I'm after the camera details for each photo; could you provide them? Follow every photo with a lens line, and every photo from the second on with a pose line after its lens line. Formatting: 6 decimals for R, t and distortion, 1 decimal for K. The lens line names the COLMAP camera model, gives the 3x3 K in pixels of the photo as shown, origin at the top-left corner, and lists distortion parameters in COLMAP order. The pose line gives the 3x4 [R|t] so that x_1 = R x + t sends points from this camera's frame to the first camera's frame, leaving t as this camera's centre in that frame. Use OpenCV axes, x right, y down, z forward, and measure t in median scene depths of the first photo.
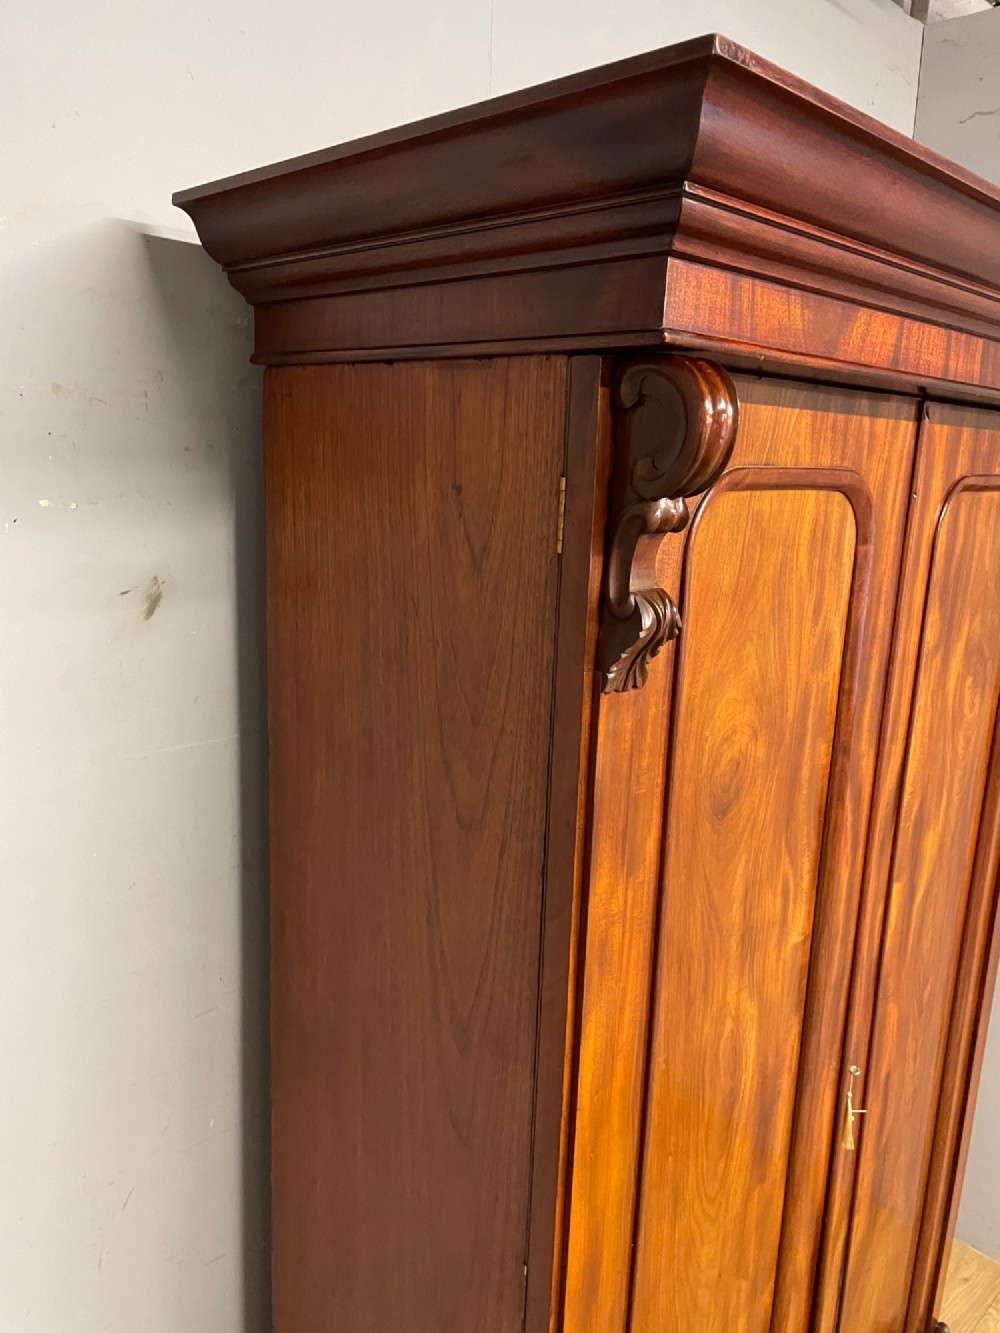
lens RADIAL K [[1004.5, 0, 498.5], [0, 1004.5, 674.2], [0, 0, 1]] dist [0.092152, -0.115235]
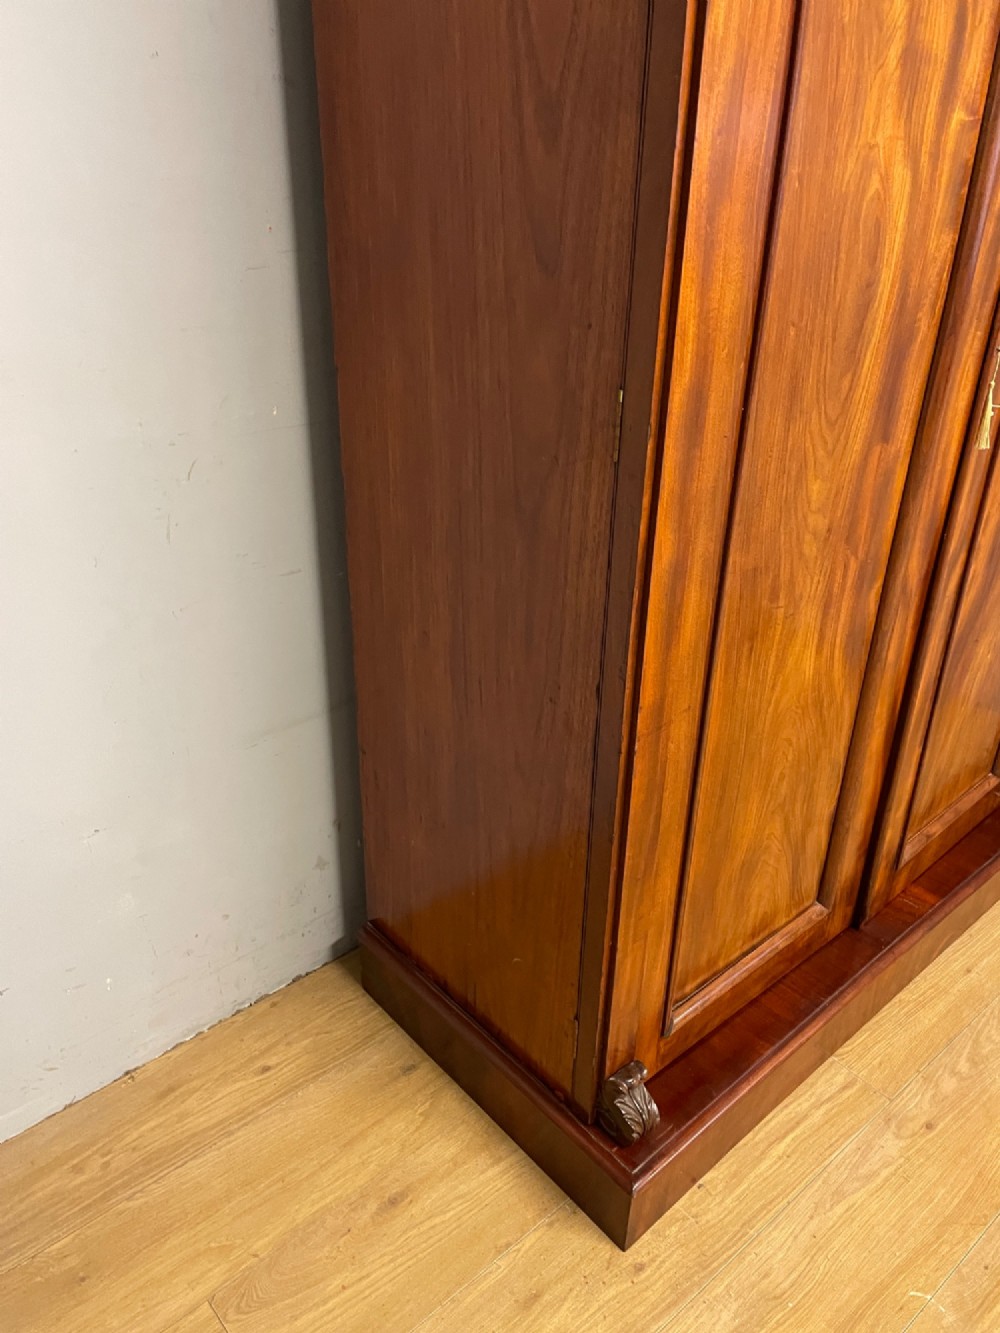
lens RADIAL K [[1004.5, 0, 492.3], [0, 1004.5, 677.4], [0, 0, 1]] dist [0.092152, -0.115235]
pose [[0.996864, 0.012120, -0.078196, -0.011775], [0.009799, 0.961688, 0.273970, 0.516804], [0.078521, -0.273877, 0.958554, 0.082557]]
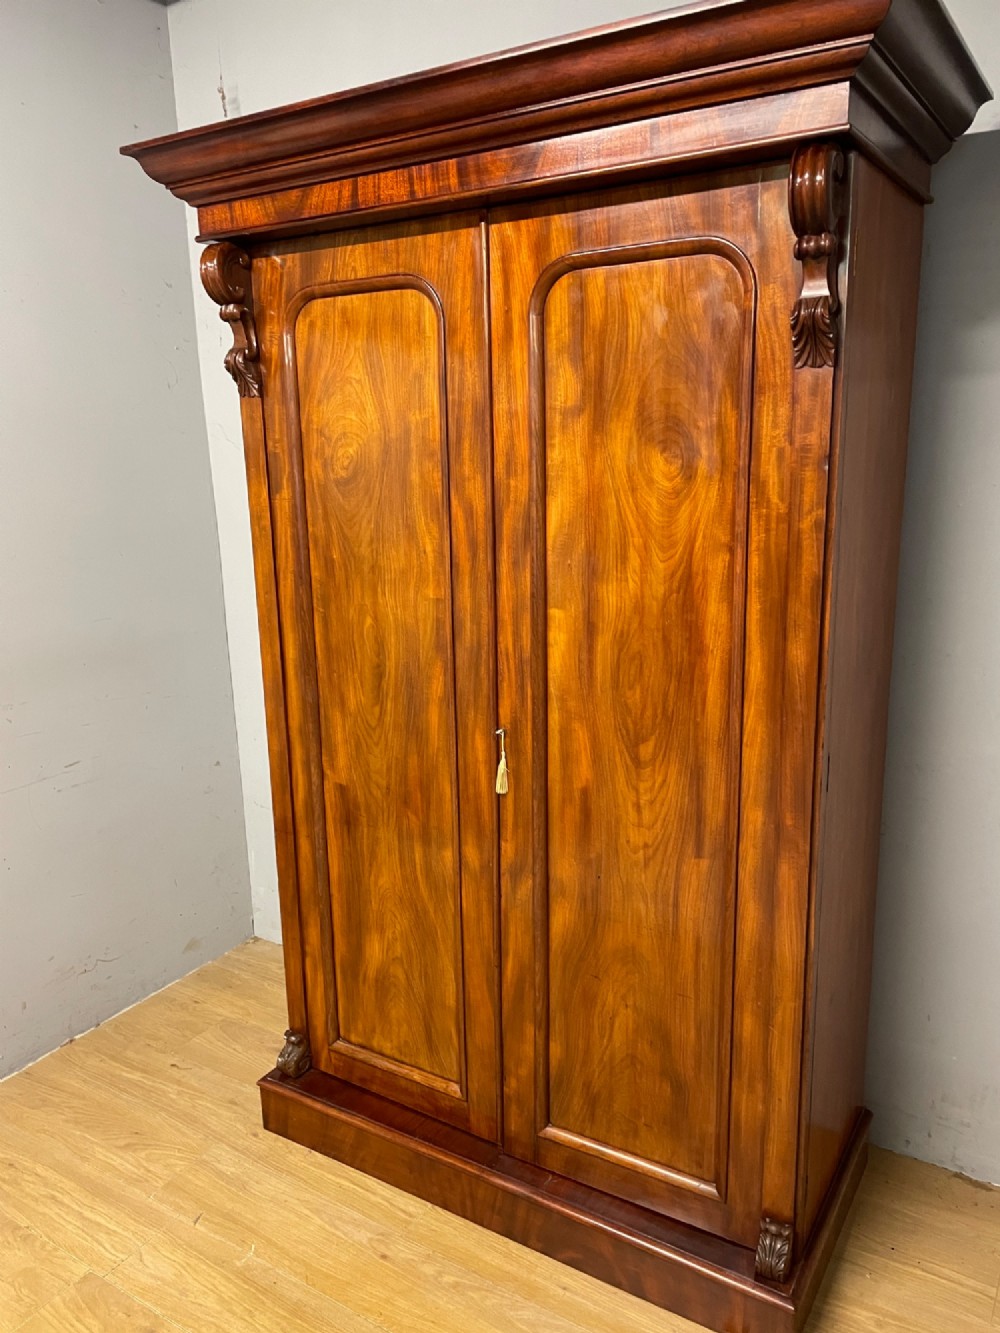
lens RADIAL K [[1004.5, 0, 490.9], [0, 1004.5, 675.7], [0, 0, 1]] dist [0.092152, -0.115235]
pose [[0.223594, 0.181579, -0.957619, 2.001728], [-0.179145, 0.973412, 0.142745, 0.160701], [0.958078, 0.139636, 0.250178, 0.809625]]
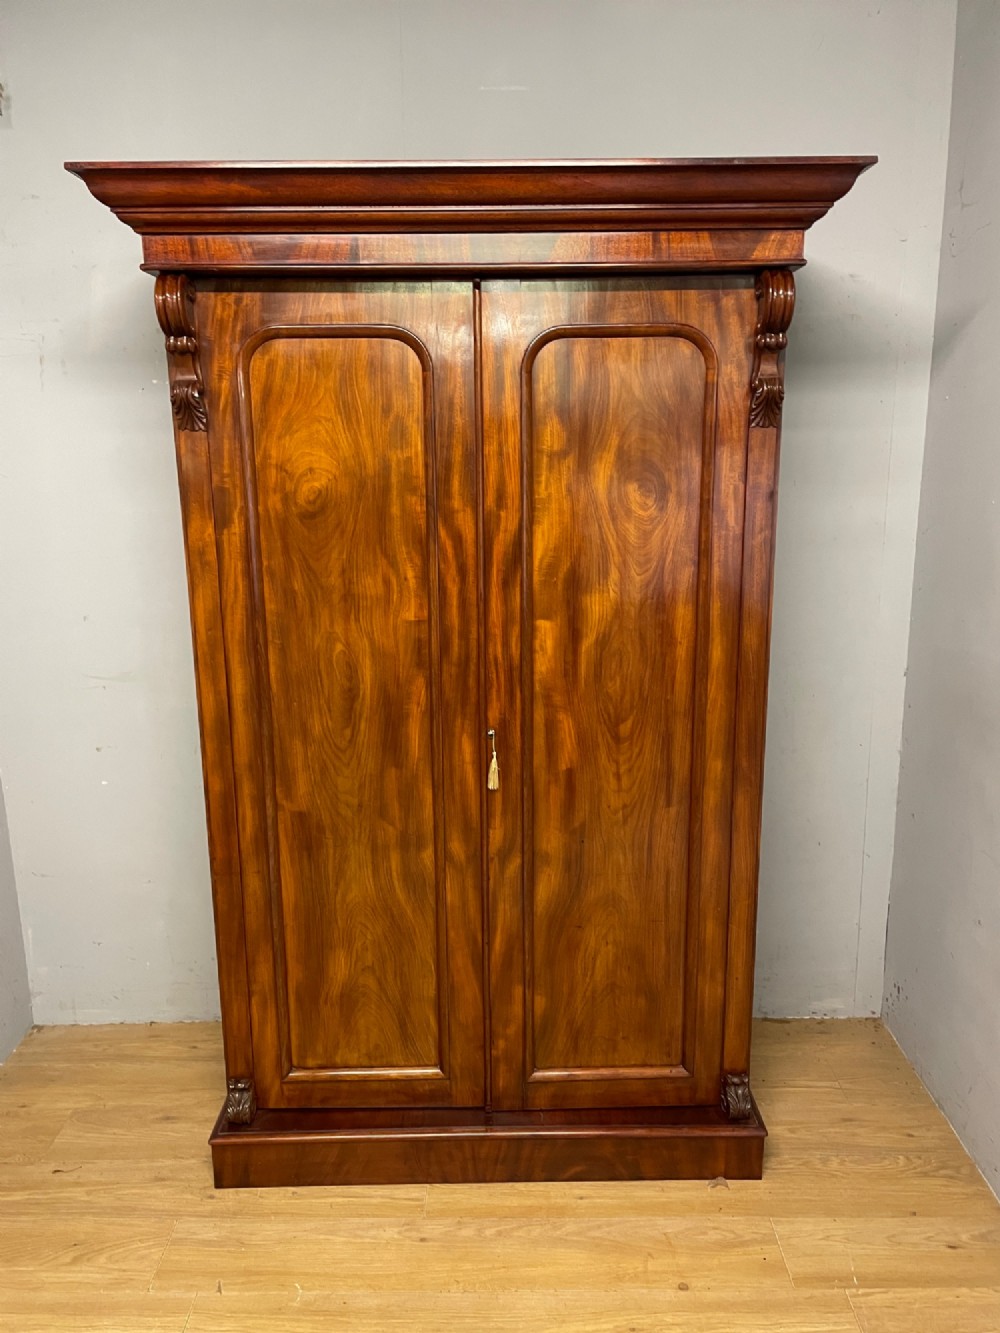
lens RADIAL K [[1004.5, 0, 504.0], [0, 1004.5, 675.7], [0, 0, 1]] dist [0.092152, -0.115235]
pose [[0.709482, 0.114375, -0.695380, 1.745141], [-0.115573, 0.992266, 0.045290, 0.291145], [0.695182, 0.048234, 0.717214, -0.082398]]
